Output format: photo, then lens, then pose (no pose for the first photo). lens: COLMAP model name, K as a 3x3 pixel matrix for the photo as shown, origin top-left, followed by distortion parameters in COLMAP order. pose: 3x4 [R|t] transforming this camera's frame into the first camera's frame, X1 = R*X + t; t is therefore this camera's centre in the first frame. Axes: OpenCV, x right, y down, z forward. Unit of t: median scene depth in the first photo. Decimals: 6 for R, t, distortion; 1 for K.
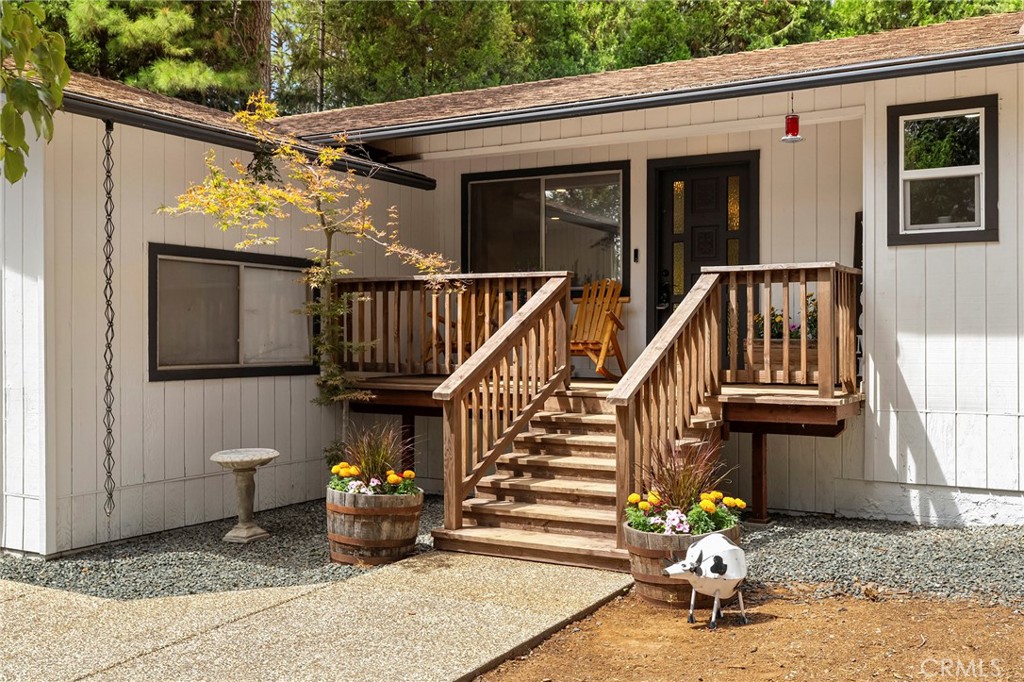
lens RADIAL K [[1023.7, 0, 512.3], [0, 1023.7, 336.9], [0, 0, 1]] dist [0.073431, 0.000000]
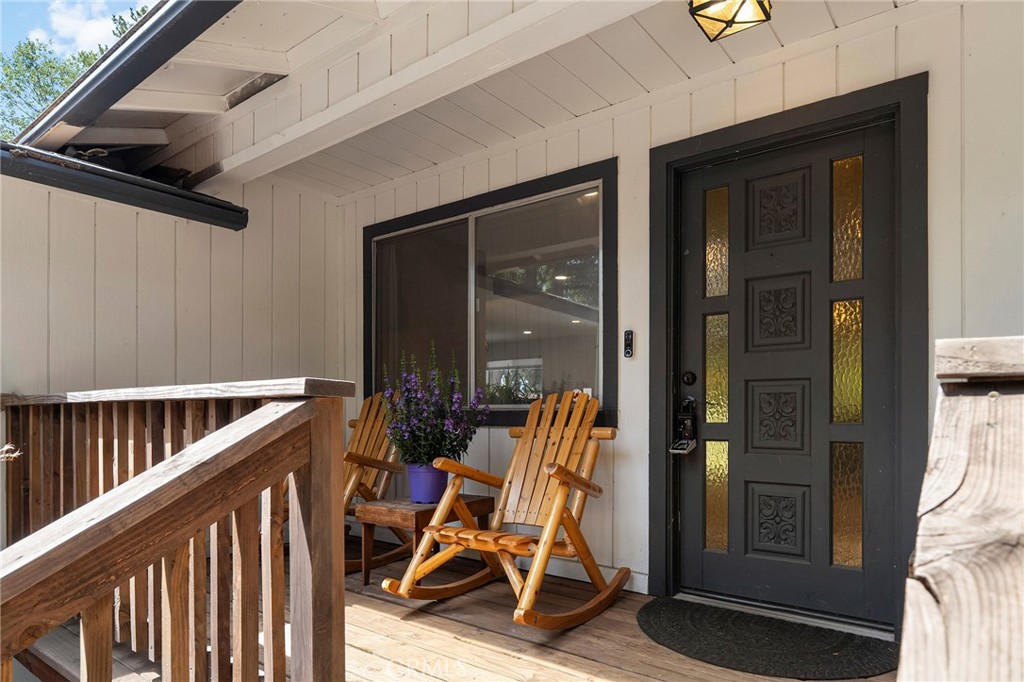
lens RADIAL K [[617.4, 0, 505.3], [0, 617.4, 413.1], [0, 0, 1]] dist [0.001469, 0.000350]
pose [[0.989366, -0.000328, -0.145450, 0.110798], [-0.000045, 0.999997, -0.002562, -0.047288], [0.145450, 0.002542, 0.989362, 0.731279]]
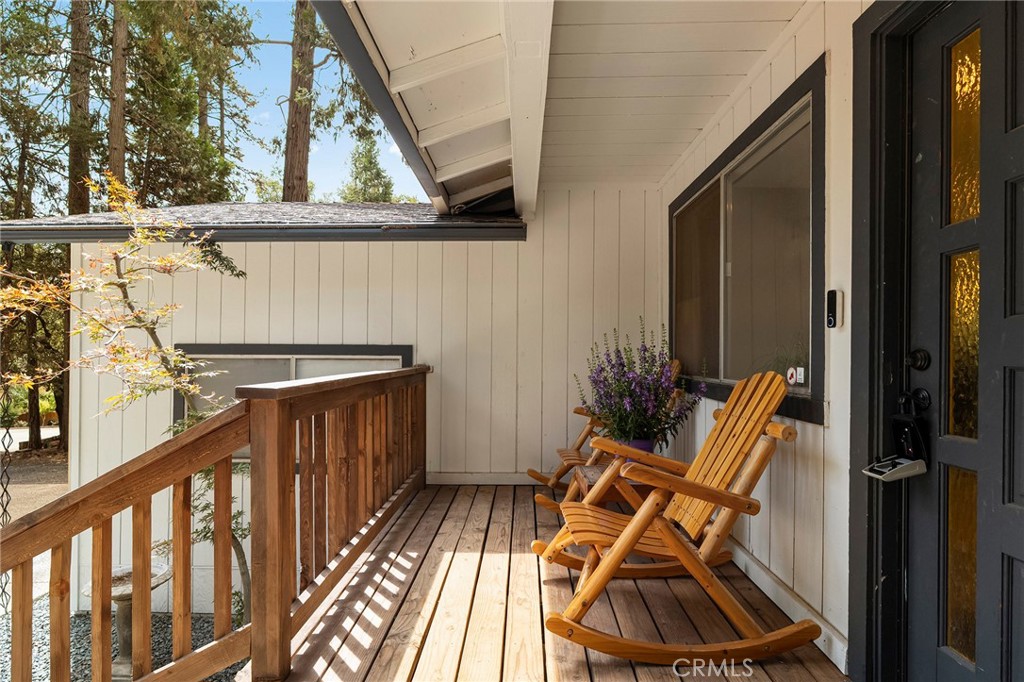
lens RADIAL K [[510.4, 0, 513.5], [0, 510.4, 351.4], [0, 0, 1]] dist [-0.000438, 0.000526]
pose [[0.474468, -0.003659, -0.880265, 0.236997], [-0.004255, 0.999970, -0.006450, -0.066565], [0.880263, 0.006806, 0.474438, 0.863428]]
